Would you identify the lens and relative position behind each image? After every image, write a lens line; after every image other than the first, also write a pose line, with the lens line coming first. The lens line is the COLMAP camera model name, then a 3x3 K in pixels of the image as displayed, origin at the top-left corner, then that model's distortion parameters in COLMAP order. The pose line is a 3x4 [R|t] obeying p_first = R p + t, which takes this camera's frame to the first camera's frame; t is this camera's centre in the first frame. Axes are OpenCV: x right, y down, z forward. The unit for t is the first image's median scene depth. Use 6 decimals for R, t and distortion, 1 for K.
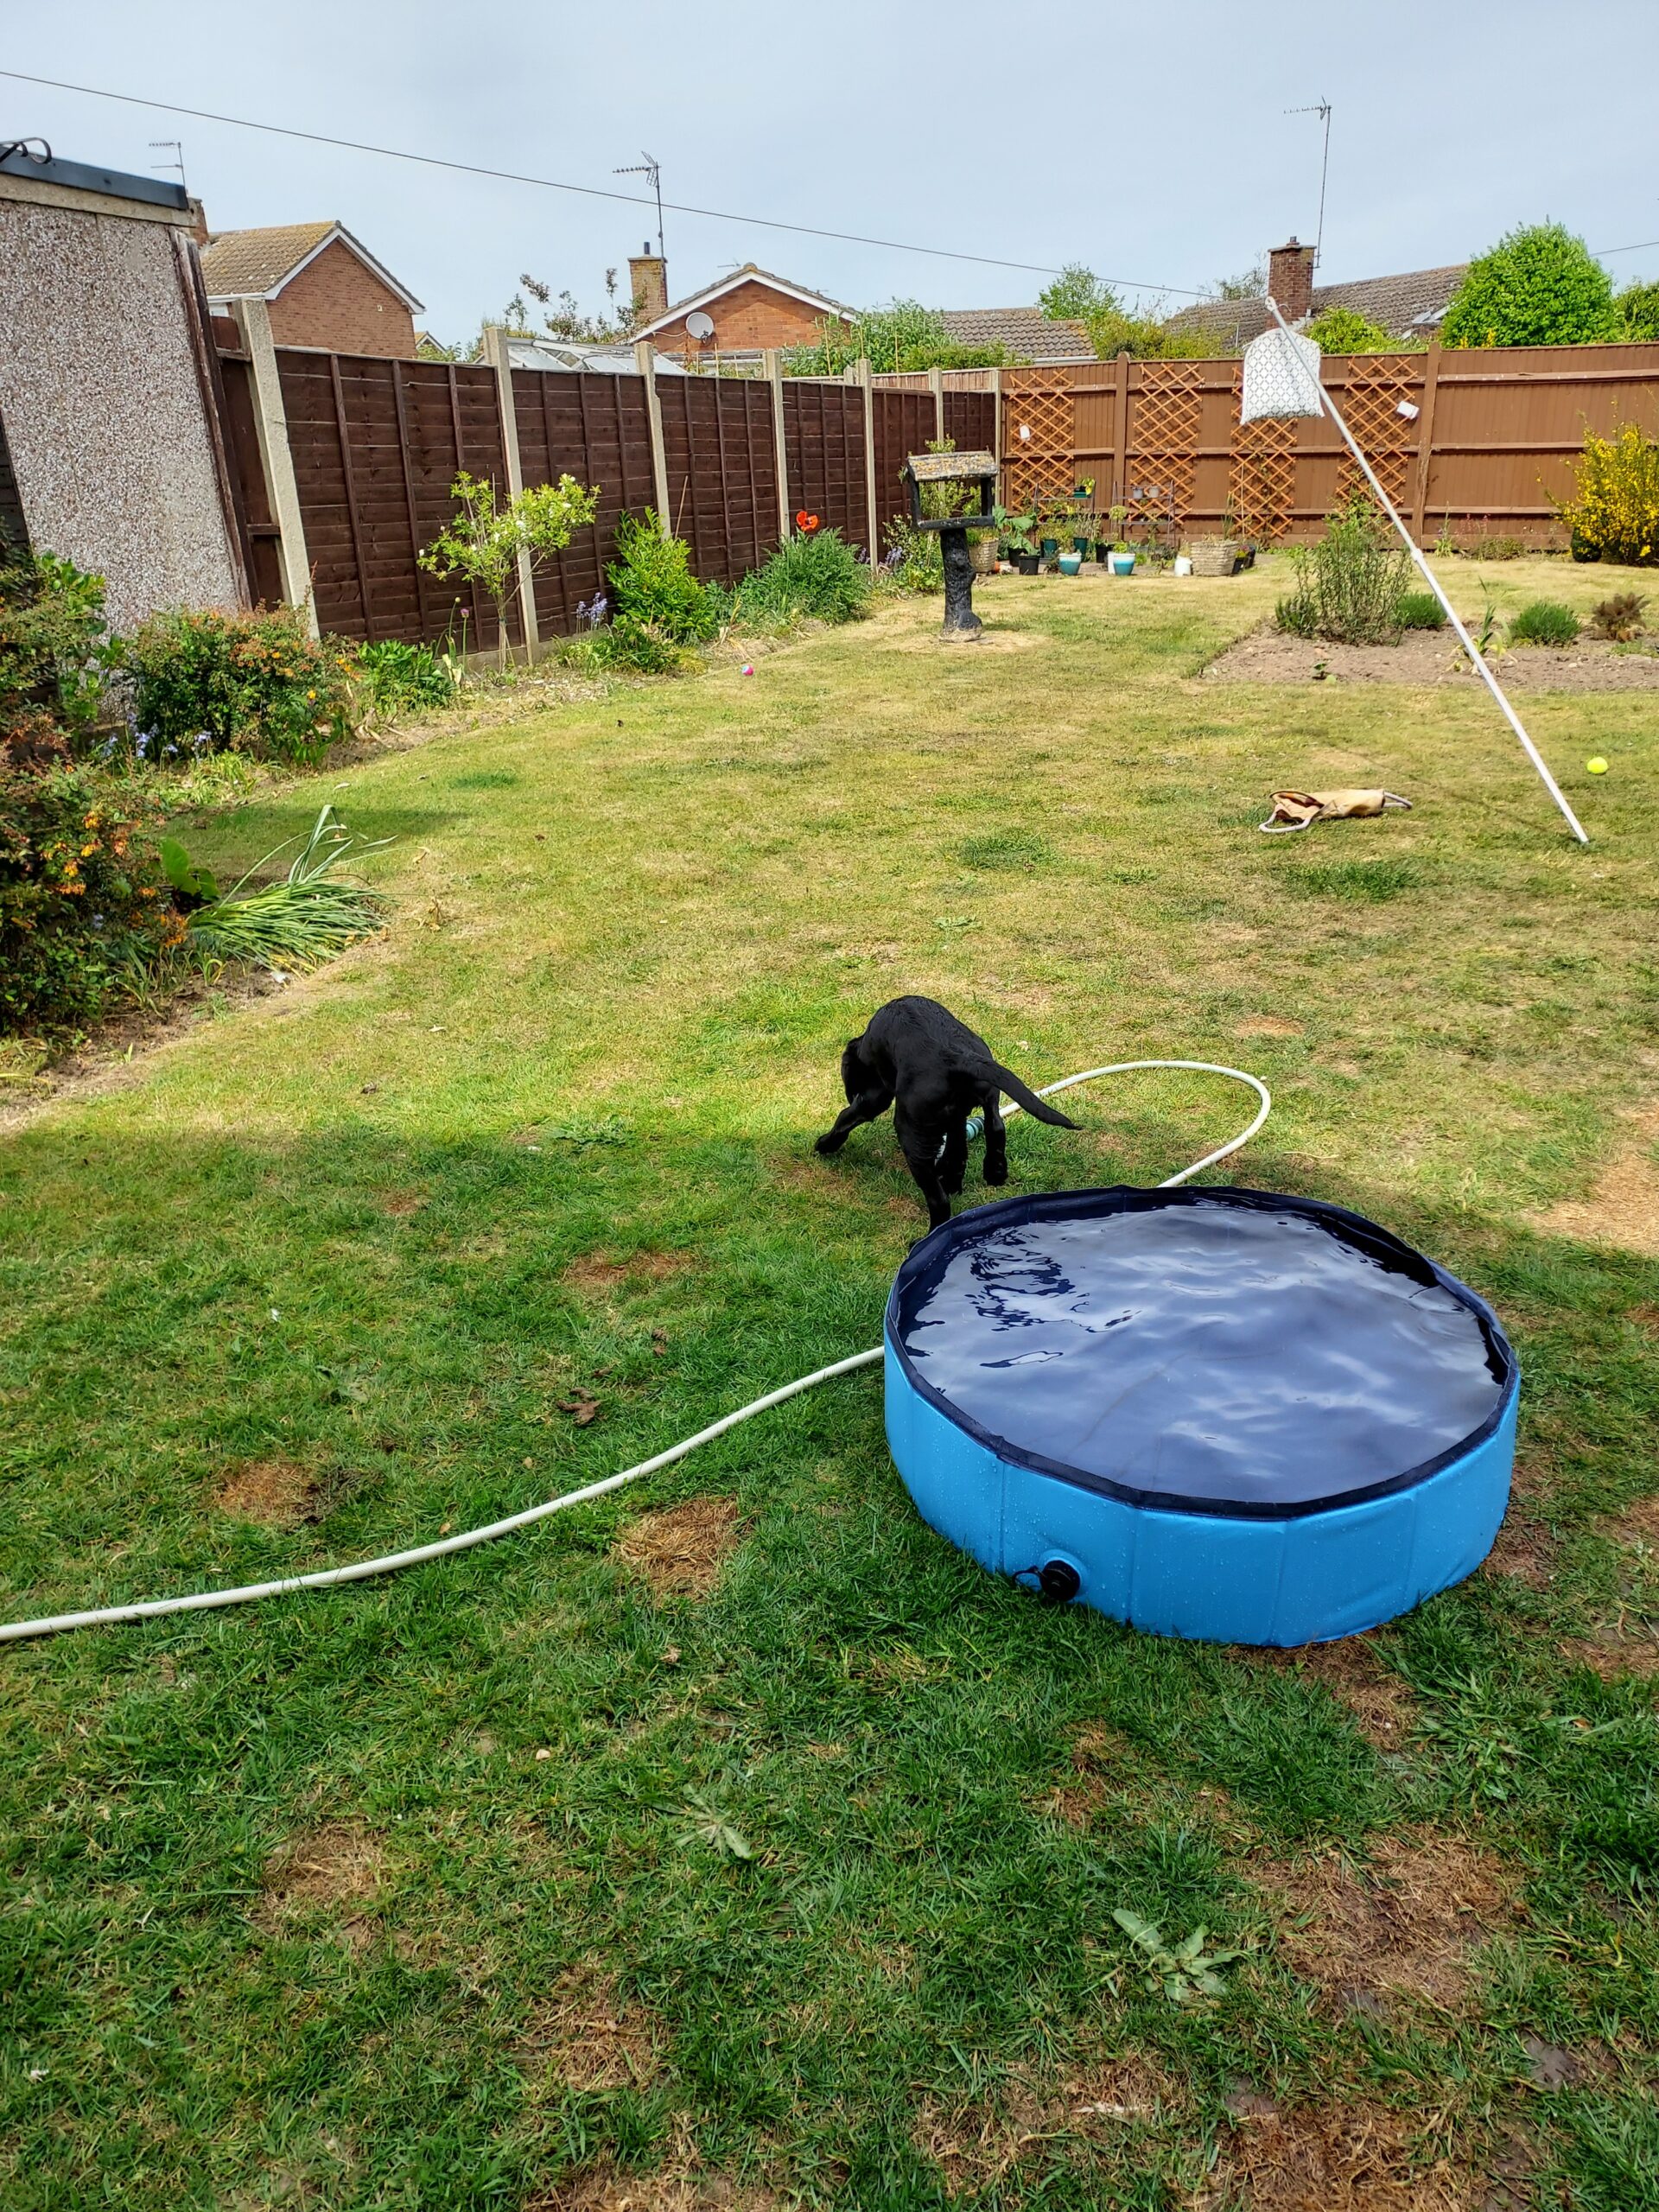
lens RADIAL K [[1728.8, 0, 883.3], [0, 1728.8, 1121.1], [0, 0, 1]] dist [0.122676, -0.191380]
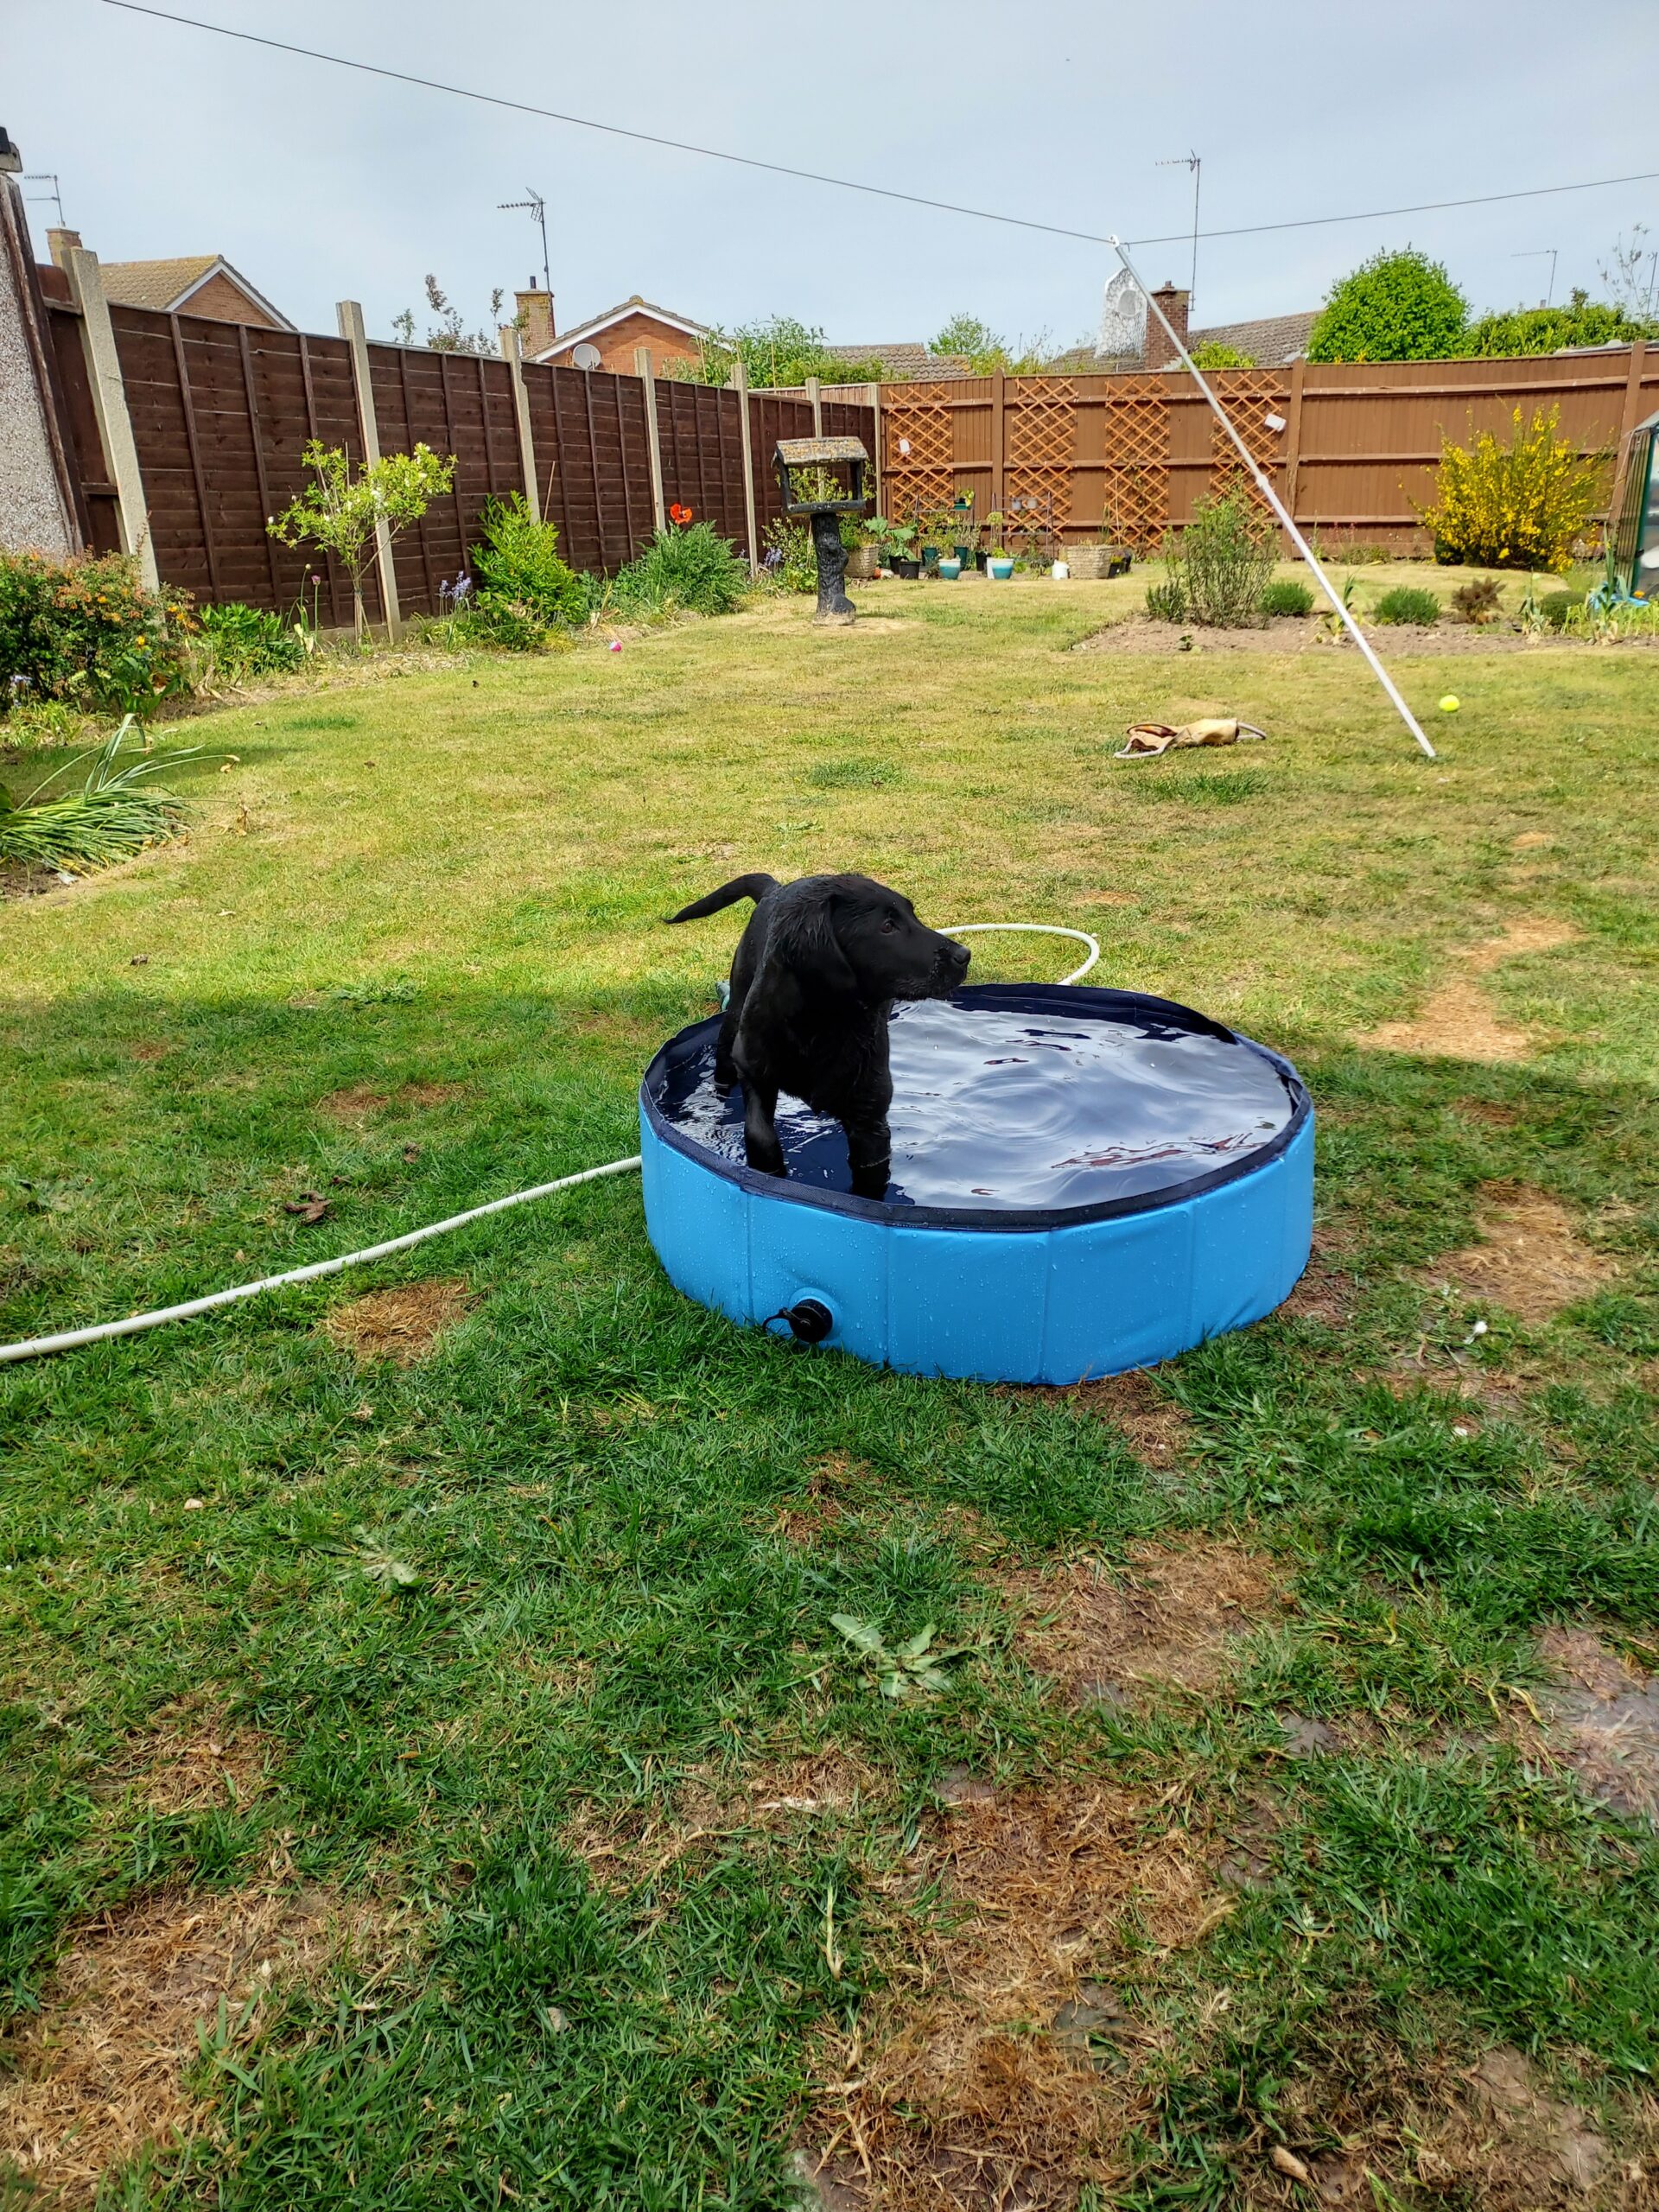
lens RADIAL K [[1711.5, 0, 898.0], [0, 1711.5, 1112.2], [0, 0, 1]] dist [0.124146, -0.193012]
pose [[0.998314, -0.018567, 0.054995, 0.039406], [0.020622, 0.999101, -0.037044, 0.074911], [-0.054257, 0.038115, 0.997799, 0.042906]]
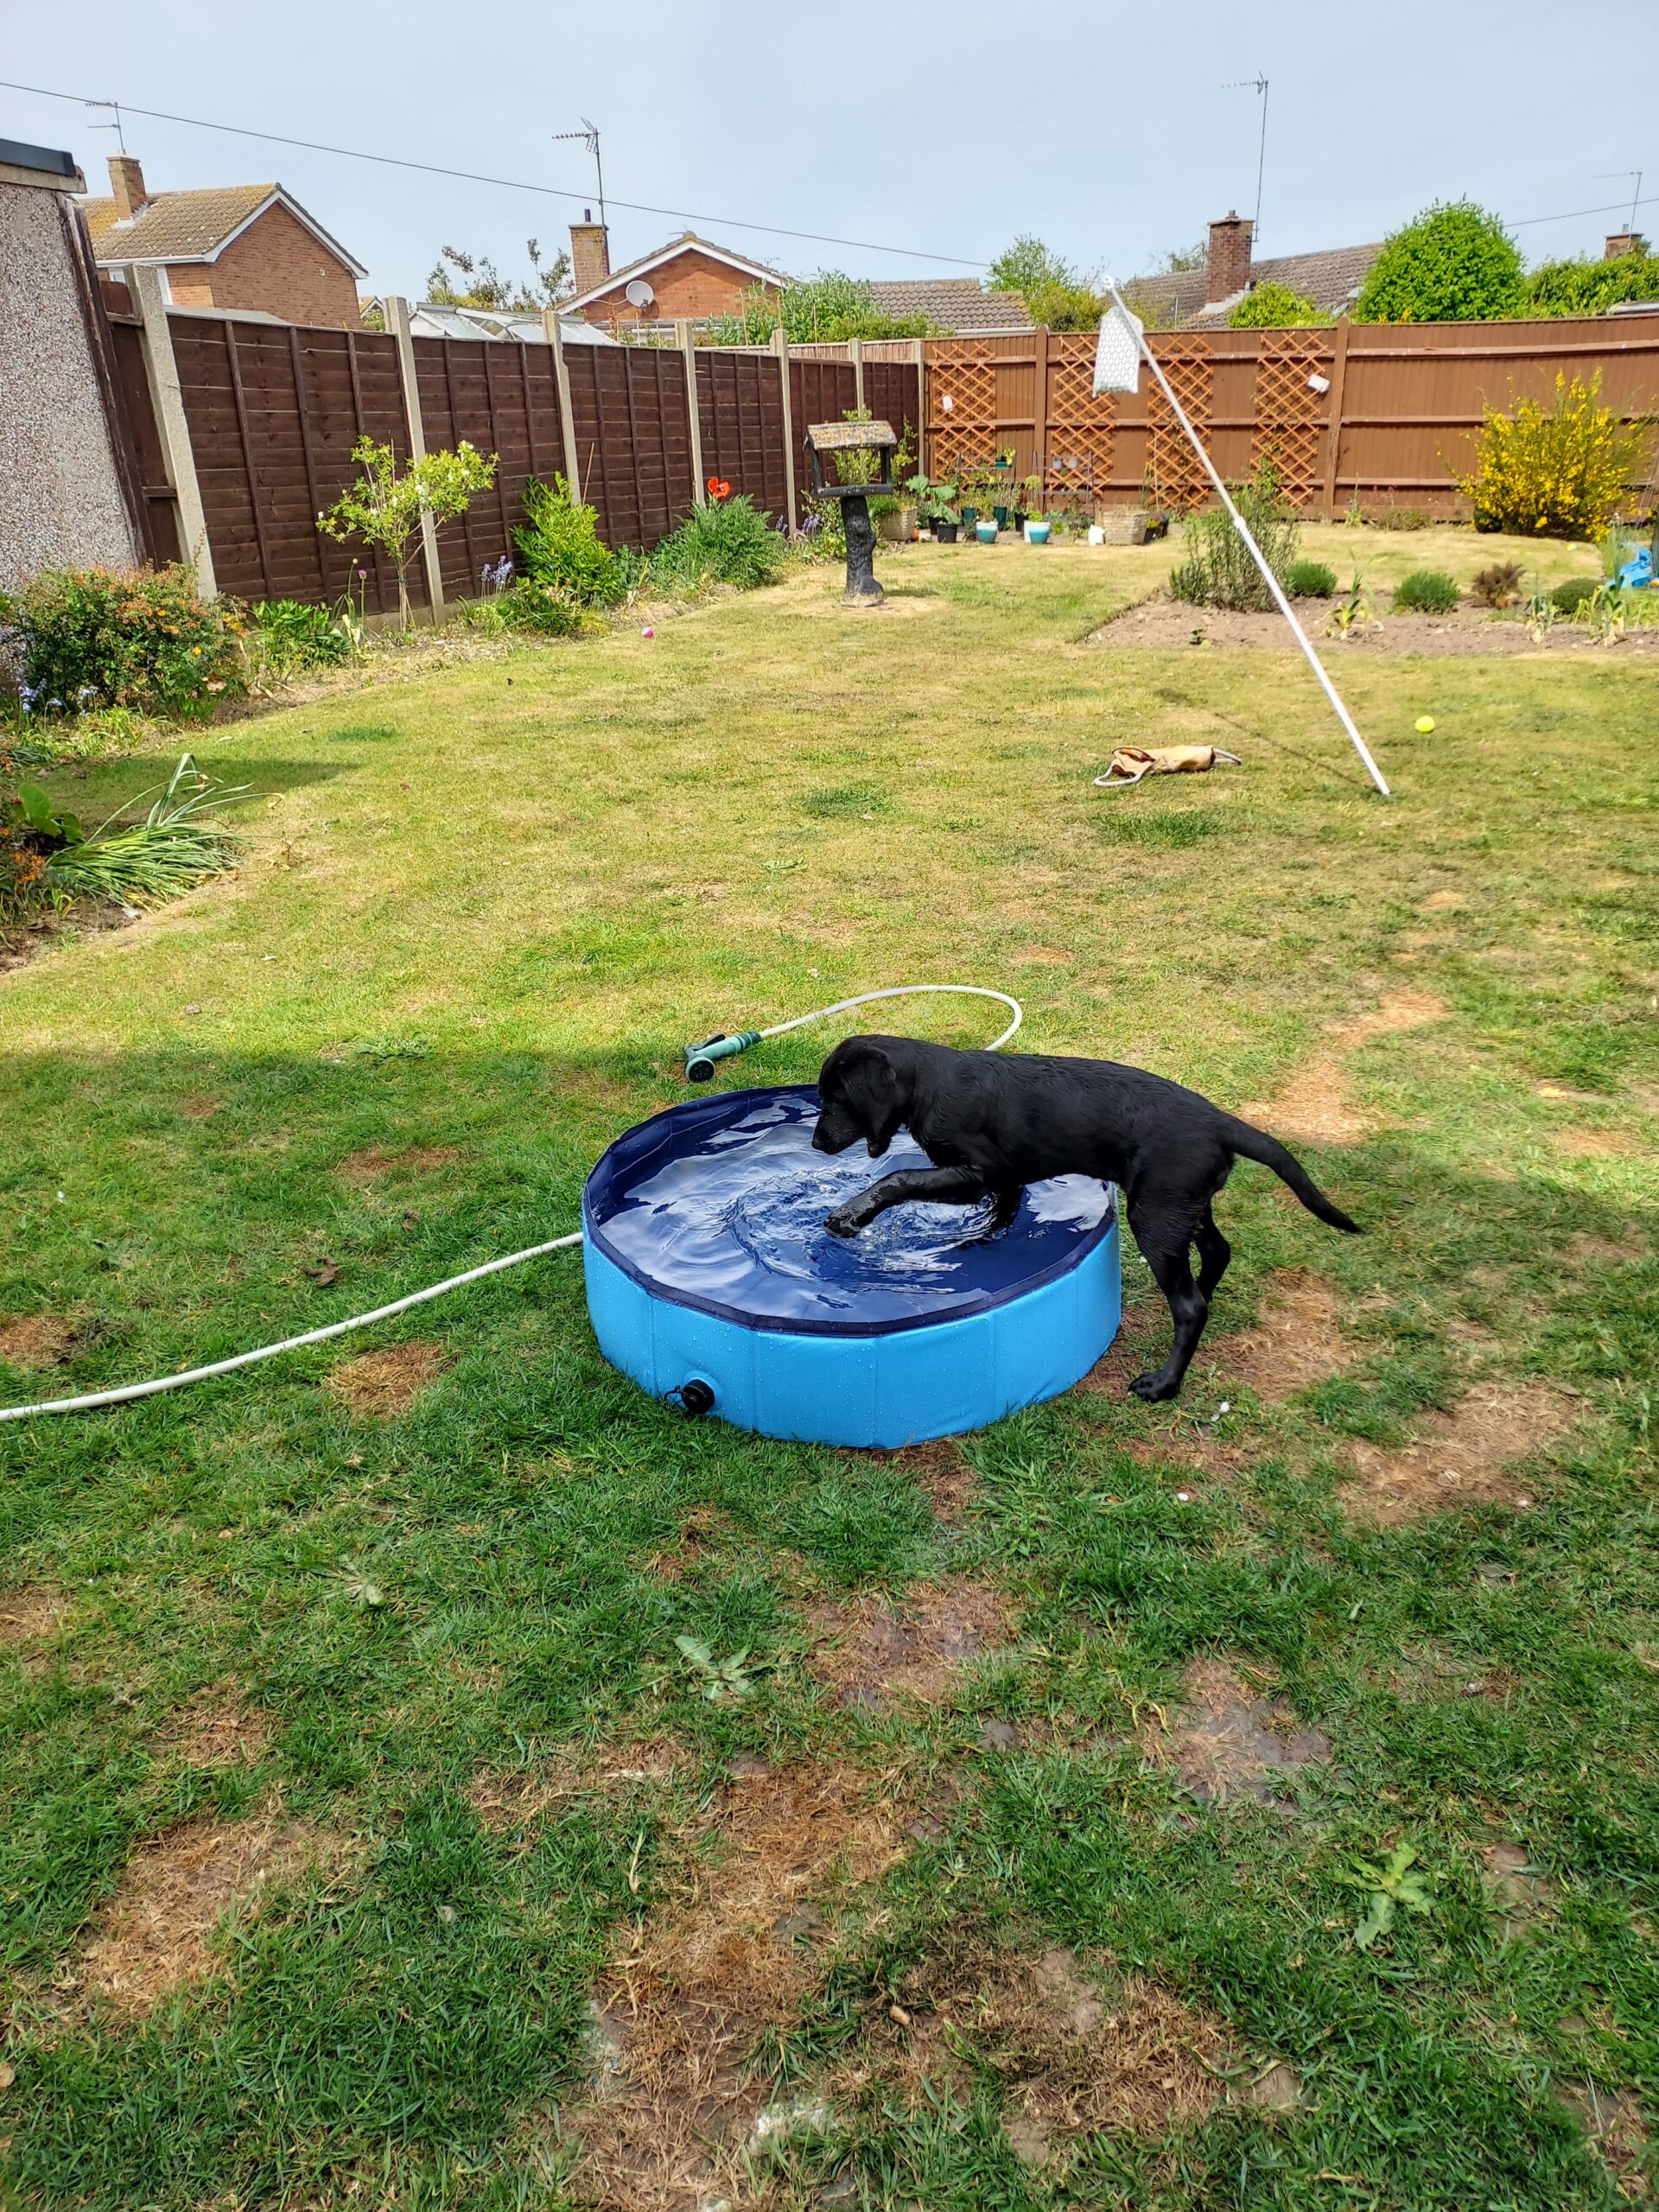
lens RADIAL K [[1739.3, 0, 896.5], [0, 1739.3, 1113.3], [0, 0, 1]] dist [0.114393, -0.168451]
pose [[0.999831, -0.001577, 0.018292, 0.084291], [0.001408, 0.999956, 0.009275, 0.025472], [-0.018306, -0.009247, 0.999790, -0.066284]]
